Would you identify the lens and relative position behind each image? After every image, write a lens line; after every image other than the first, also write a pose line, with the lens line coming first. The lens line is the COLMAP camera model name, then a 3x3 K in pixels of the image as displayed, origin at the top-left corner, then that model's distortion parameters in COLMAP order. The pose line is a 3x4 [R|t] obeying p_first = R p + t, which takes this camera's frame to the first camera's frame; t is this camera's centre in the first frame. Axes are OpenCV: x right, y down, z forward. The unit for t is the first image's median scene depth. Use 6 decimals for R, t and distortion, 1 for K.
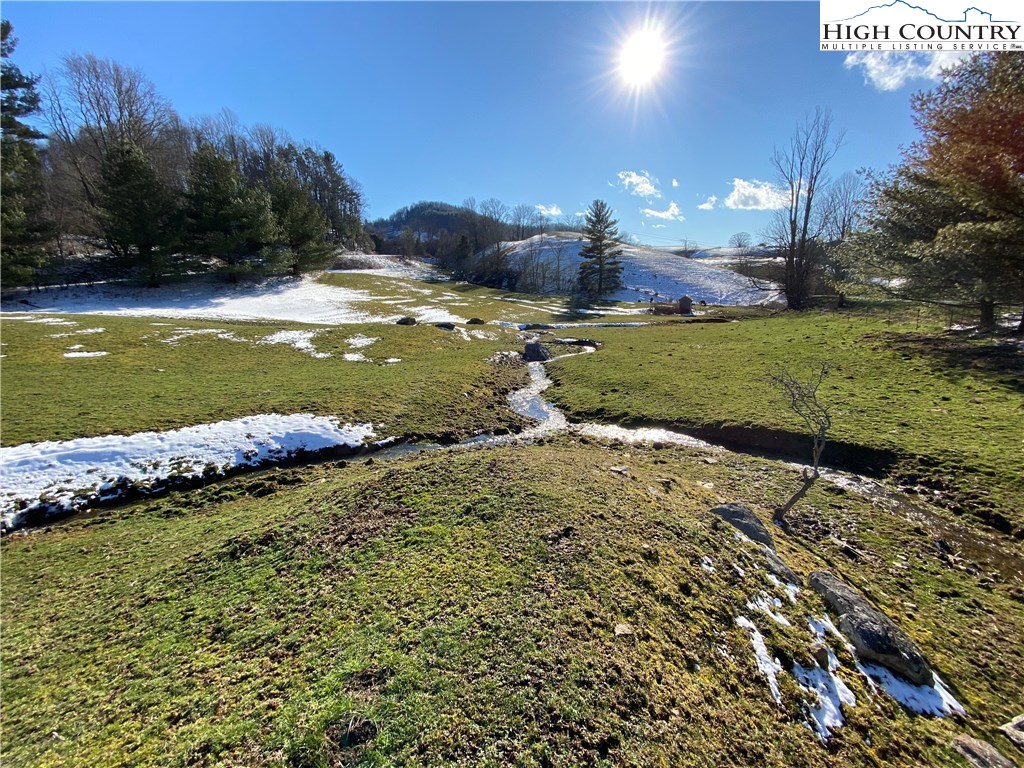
lens RADIAL K [[416.1, 0, 513.5], [0, 416.1, 385.3], [0, 0, 1]] dist [0.047357, -0.028639]
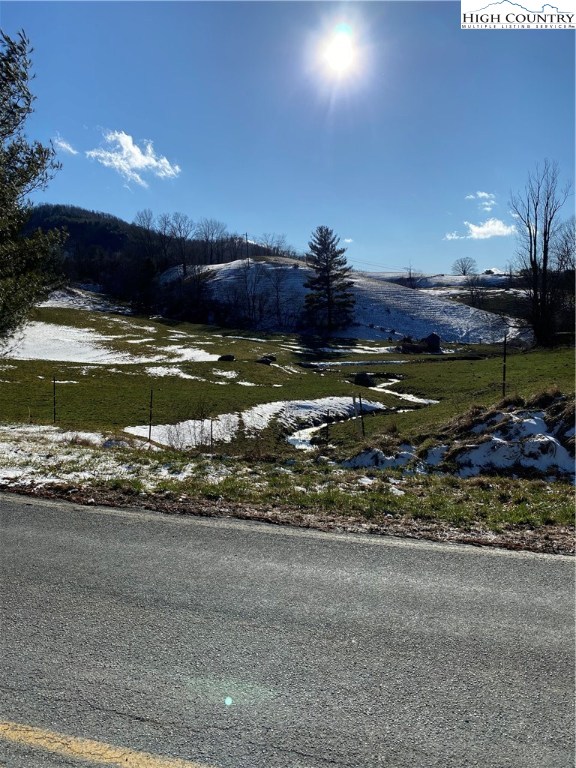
lens RADIAL K [[592.0, 0, 287.0], [0, 592.0, 362.7], [0, 0, 1]] dist [0.087634, -0.001298]
pose [[0.981114, -0.014259, 0.192902, -0.113320], [0.044855, 0.986866, -0.155190, 0.028342], [-0.188155, 0.160912, 0.968868, -0.139900]]
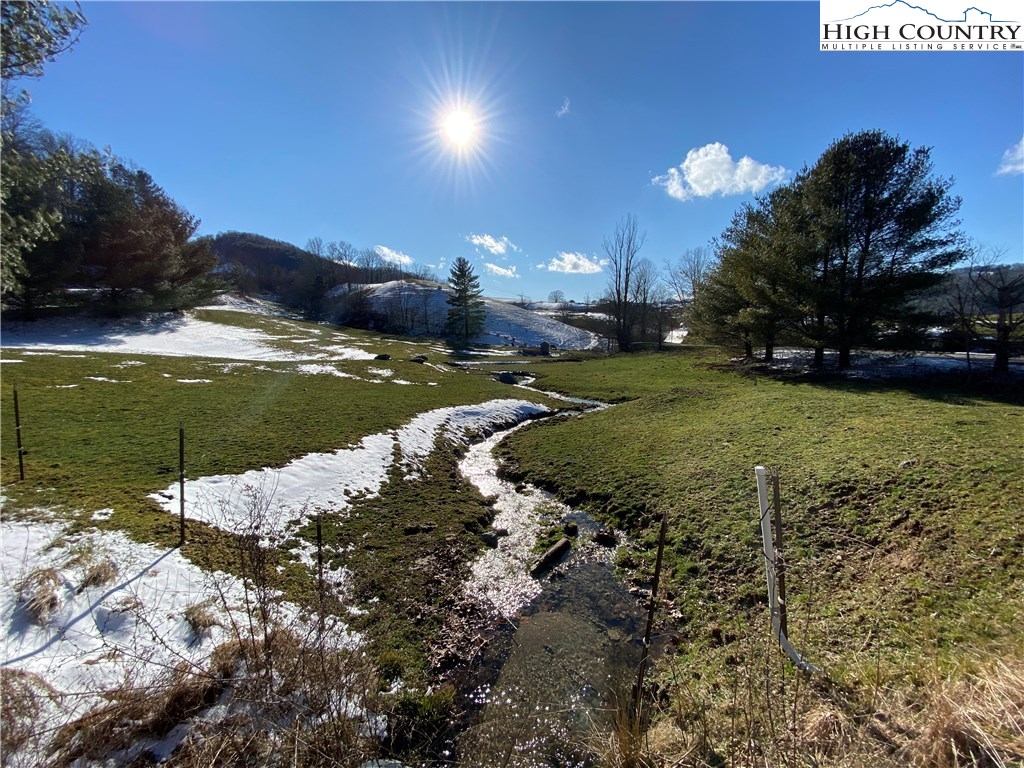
lens RADIAL K [[416.1, 0, 513.5], [0, 416.1, 385.3], [0, 0, 1]] dist [0.047357, -0.028639]
pose [[0.924967, -0.023204, 0.379339, -0.103851], [0.061667, 0.994071, -0.089559, 0.015050], [-0.375012, 0.106232, 0.920913, -0.059801]]
